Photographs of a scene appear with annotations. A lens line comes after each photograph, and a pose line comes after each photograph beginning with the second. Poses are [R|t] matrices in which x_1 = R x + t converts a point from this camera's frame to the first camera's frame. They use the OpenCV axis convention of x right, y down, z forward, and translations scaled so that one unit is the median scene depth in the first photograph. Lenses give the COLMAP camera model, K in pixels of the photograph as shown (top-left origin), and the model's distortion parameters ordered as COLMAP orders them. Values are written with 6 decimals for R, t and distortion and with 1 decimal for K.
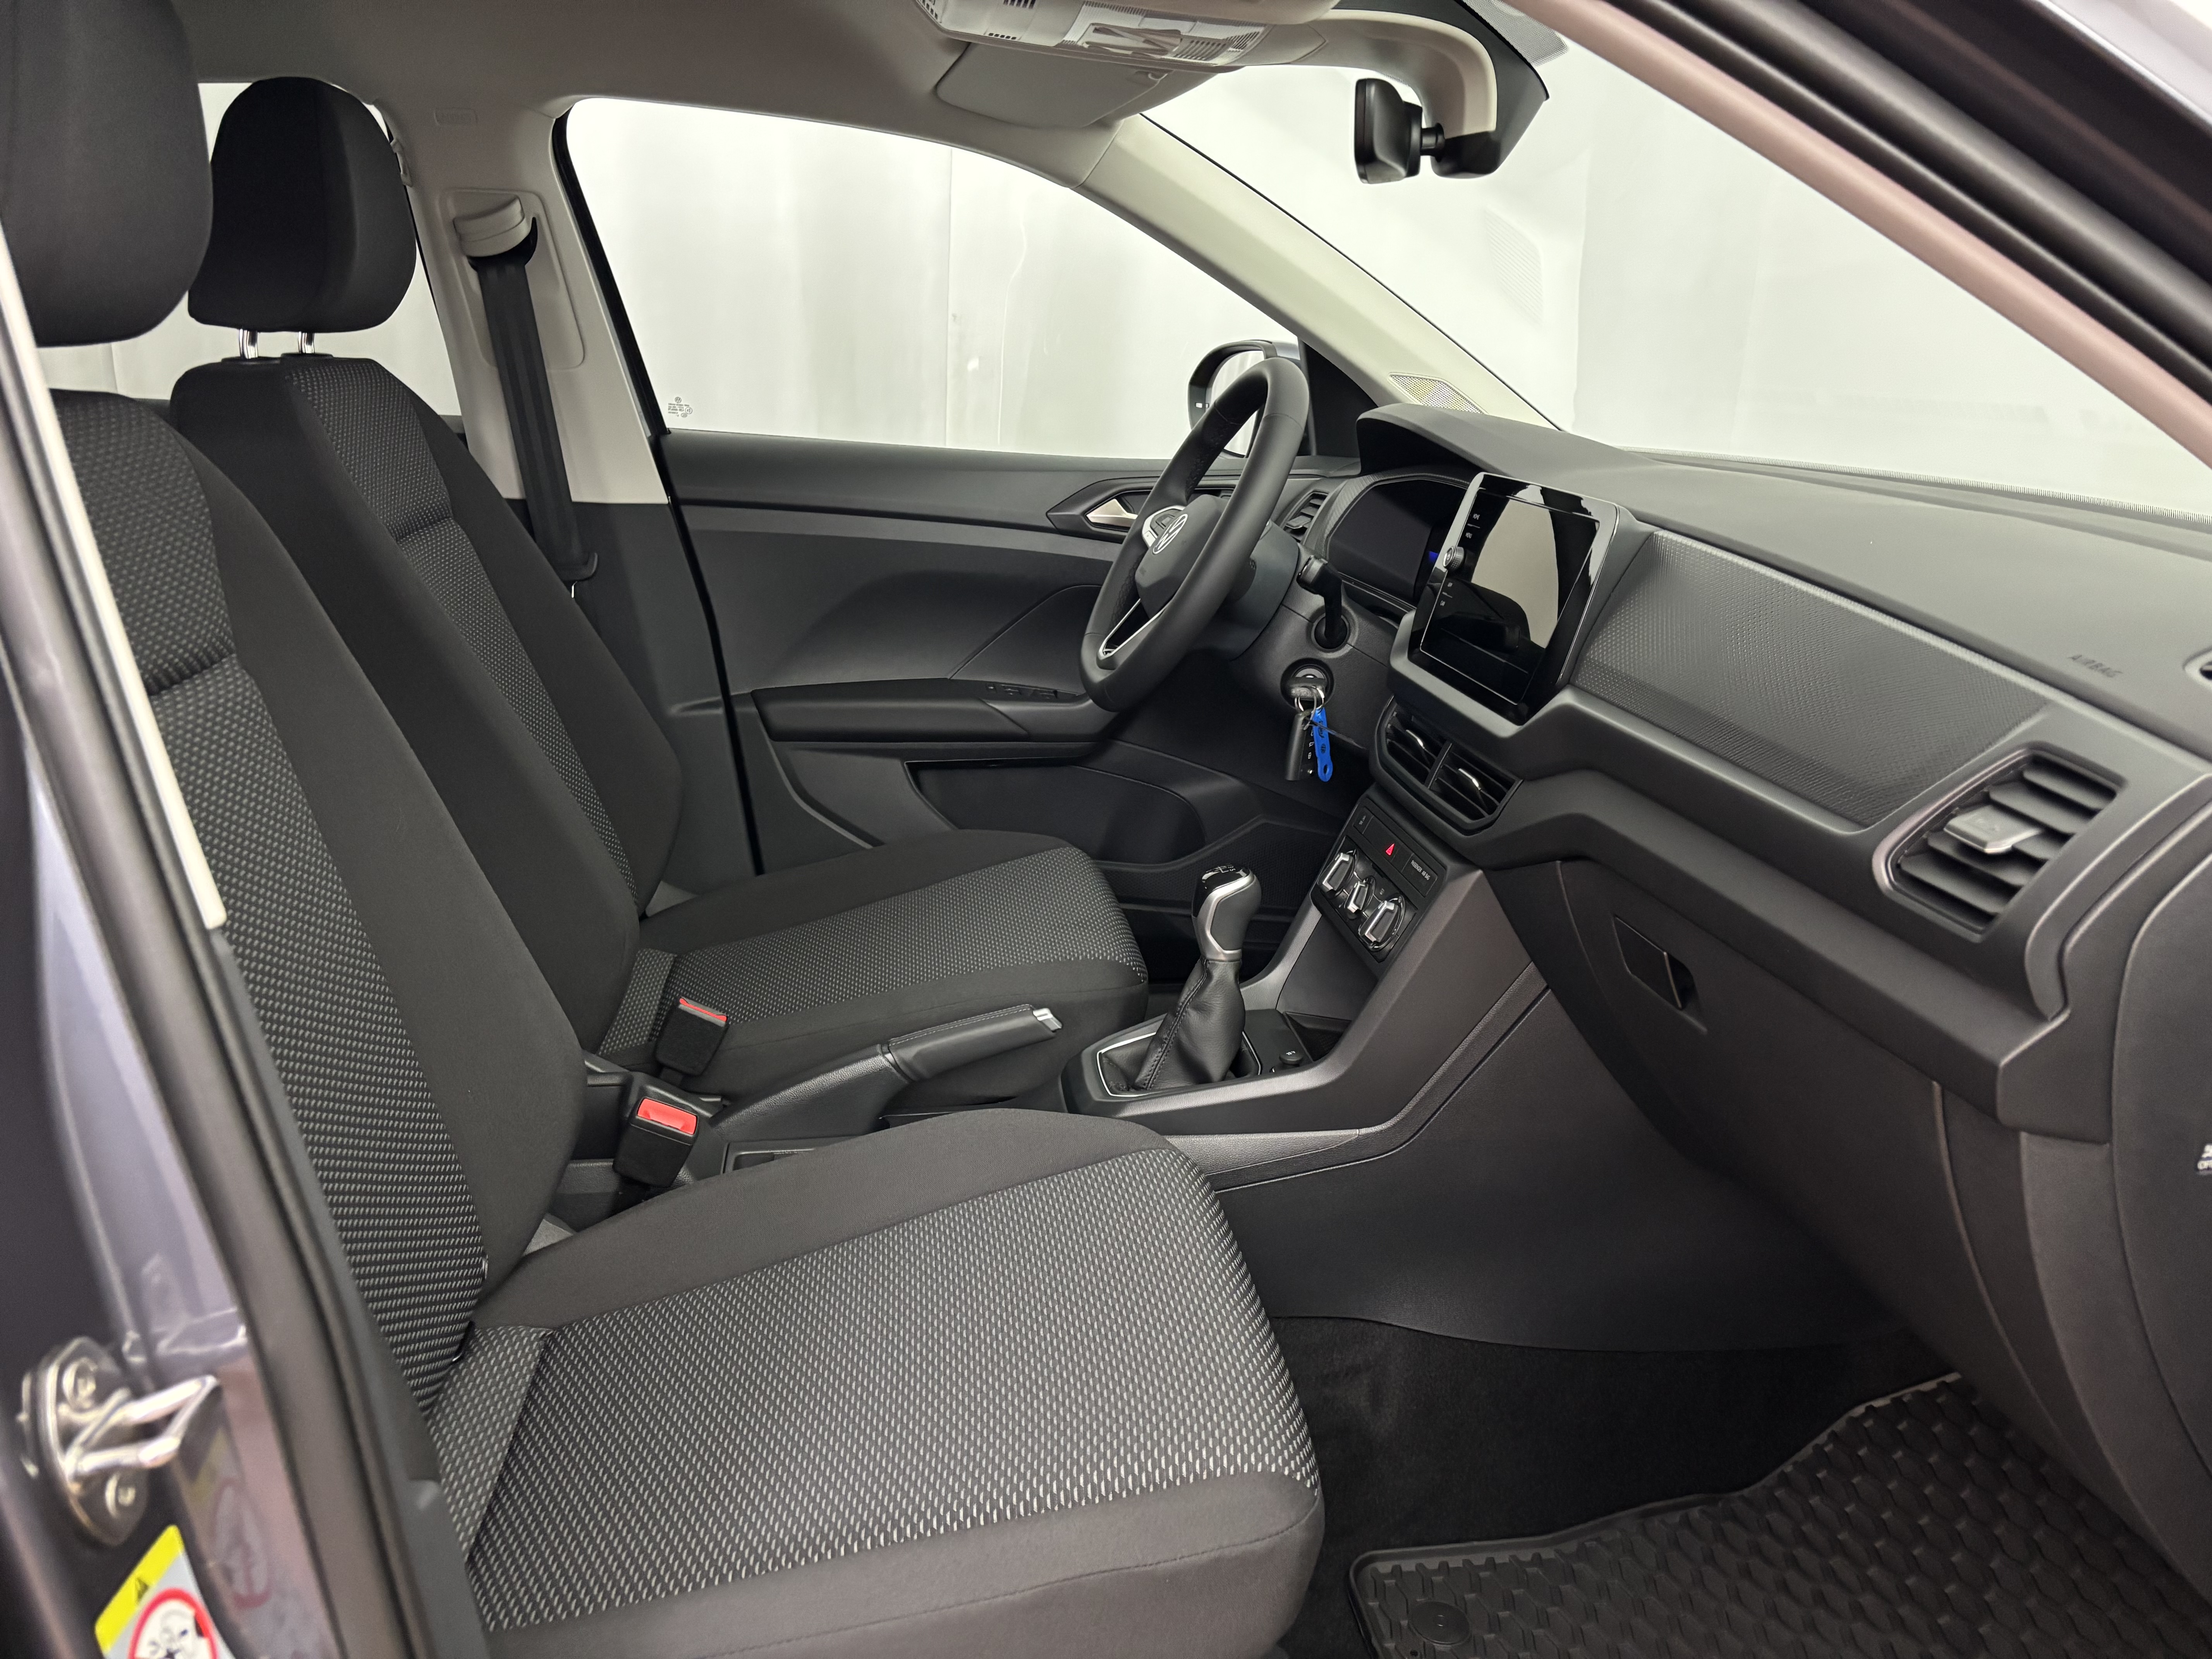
lens RADIAL K [[1687.0, 0, 1106.0], [0, 1687.0, 829.5], [0, 0, 1]] dist [0.057846, -0.068109]
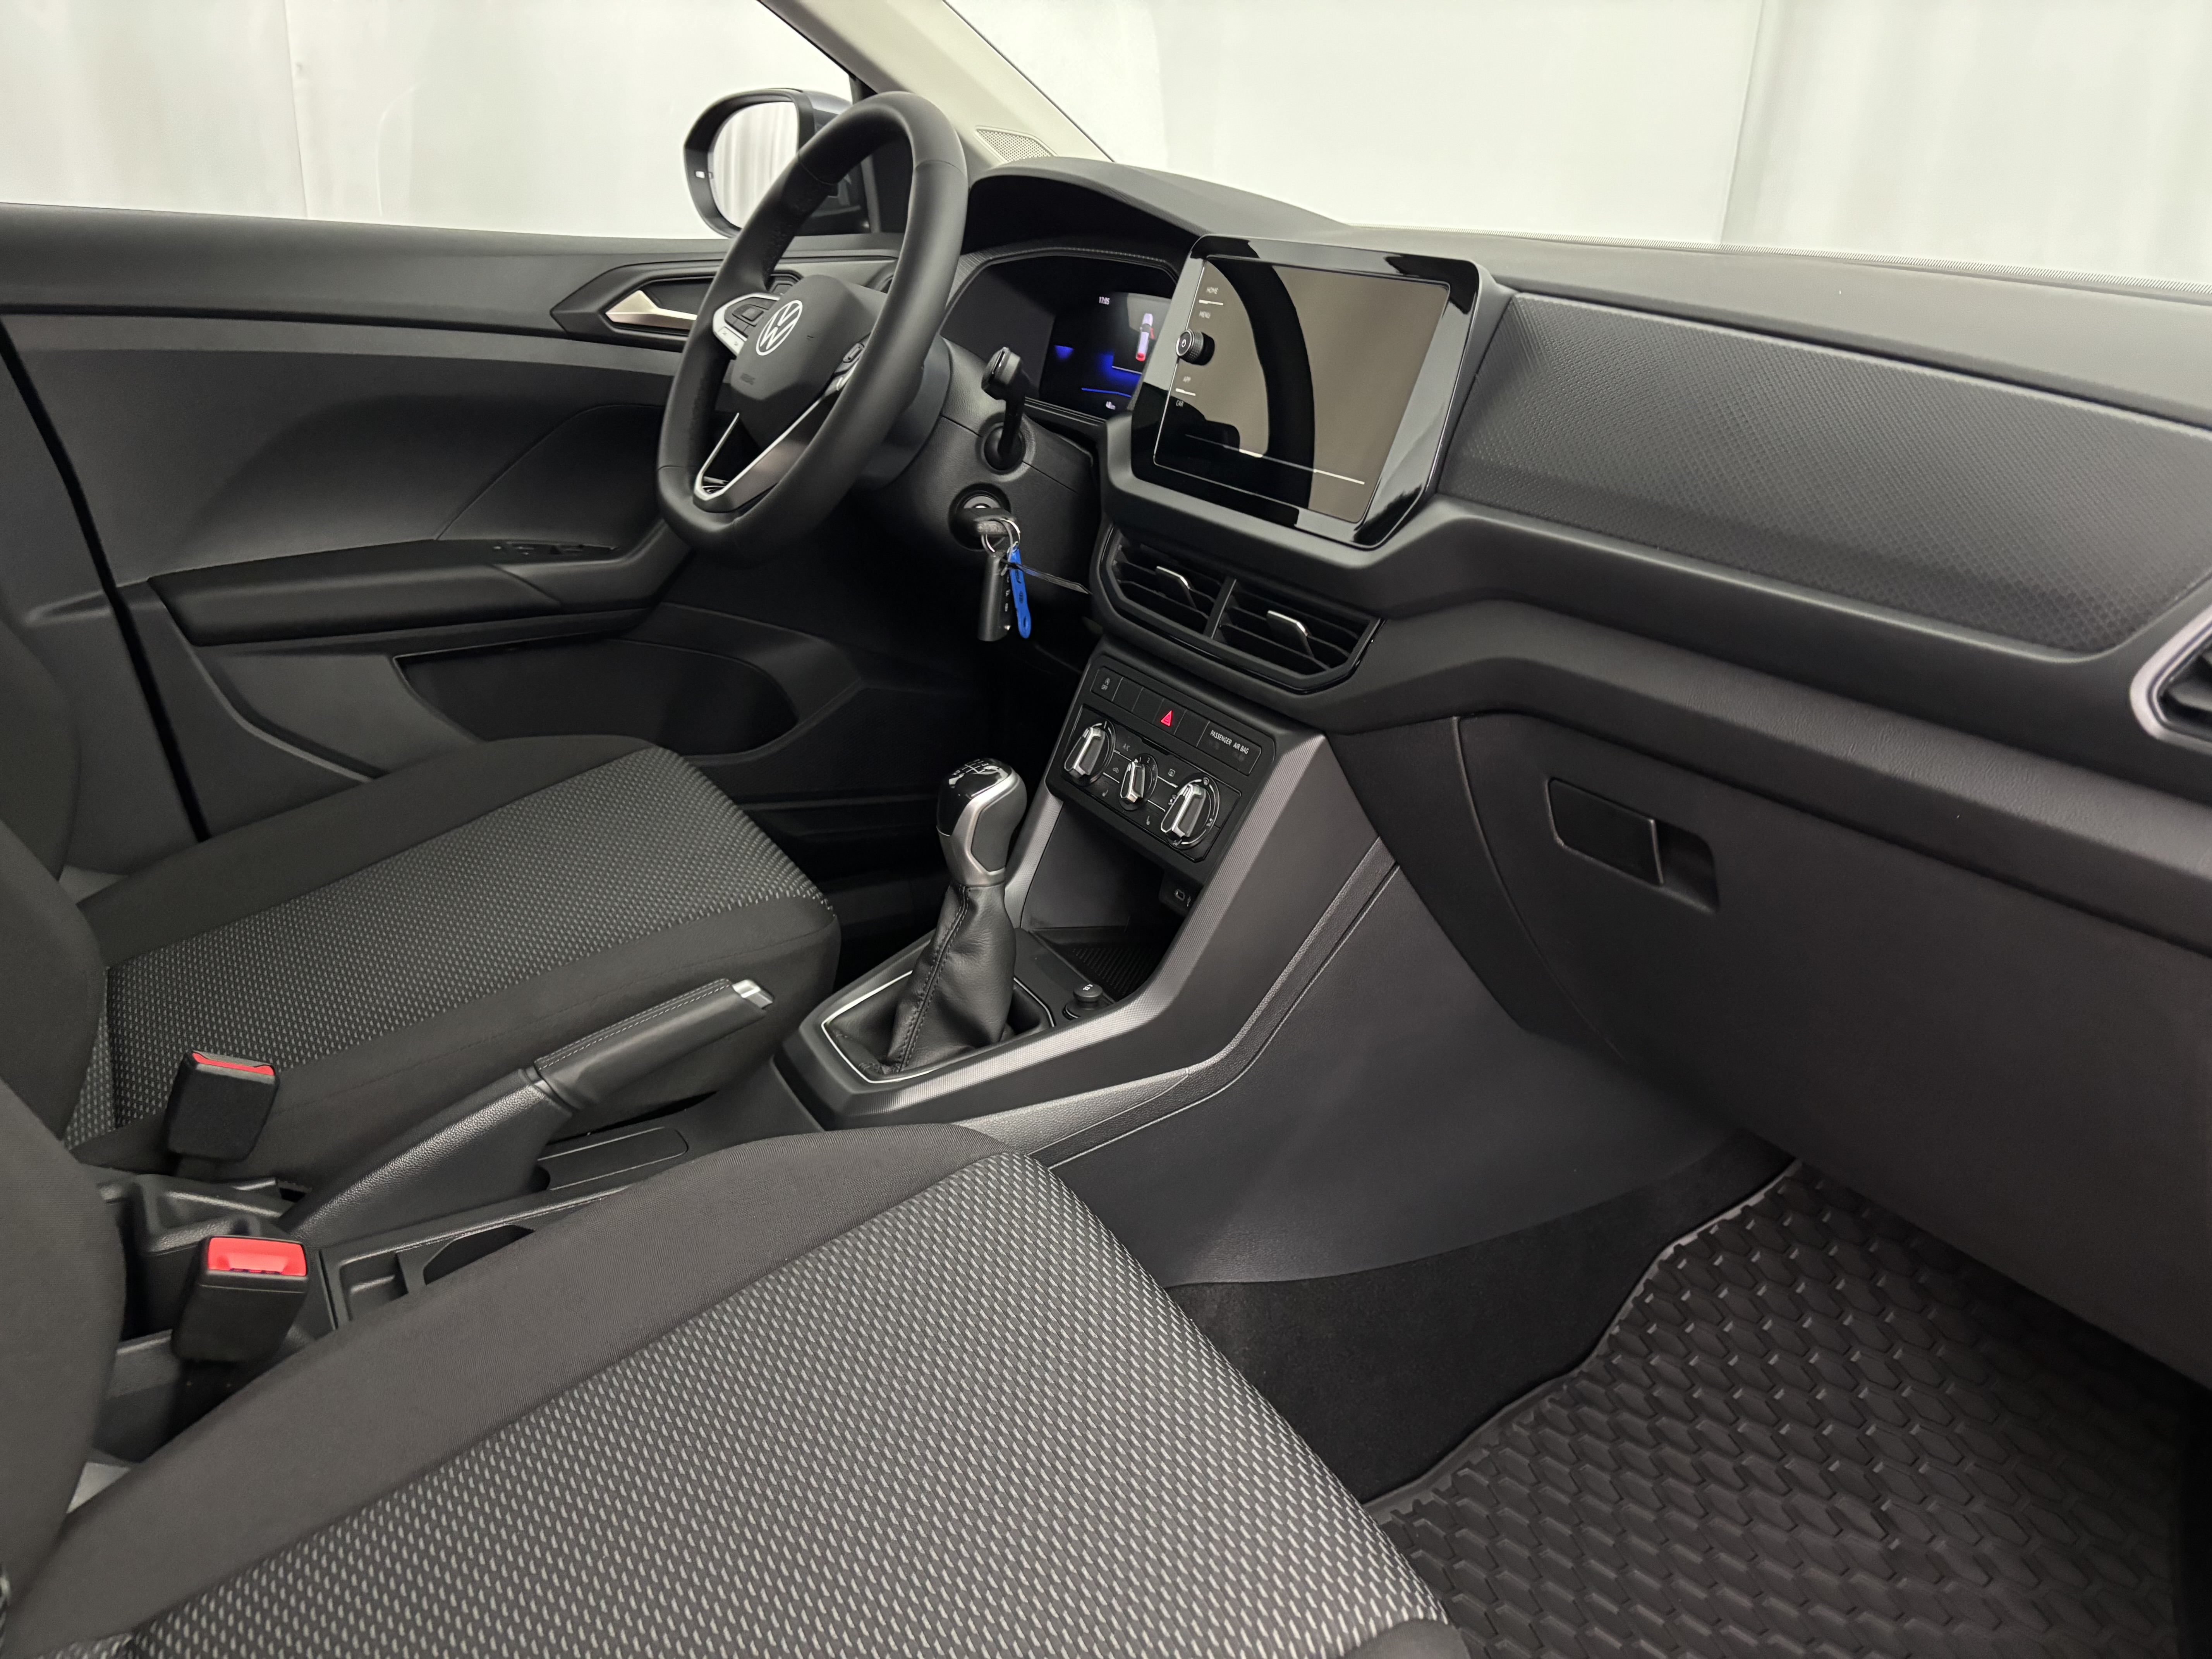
lens RADIAL K [[1692.6, 0, 1106.0], [0, 1692.6, 829.5], [0, 0, 1]] dist [0.038018, -0.035643]
pose [[0.925338, -0.135397, 0.354144, -0.145668], [0.098480, 0.987834, 0.120353, -0.034230], [-0.366131, -0.076491, 0.927414, 0.251172]]
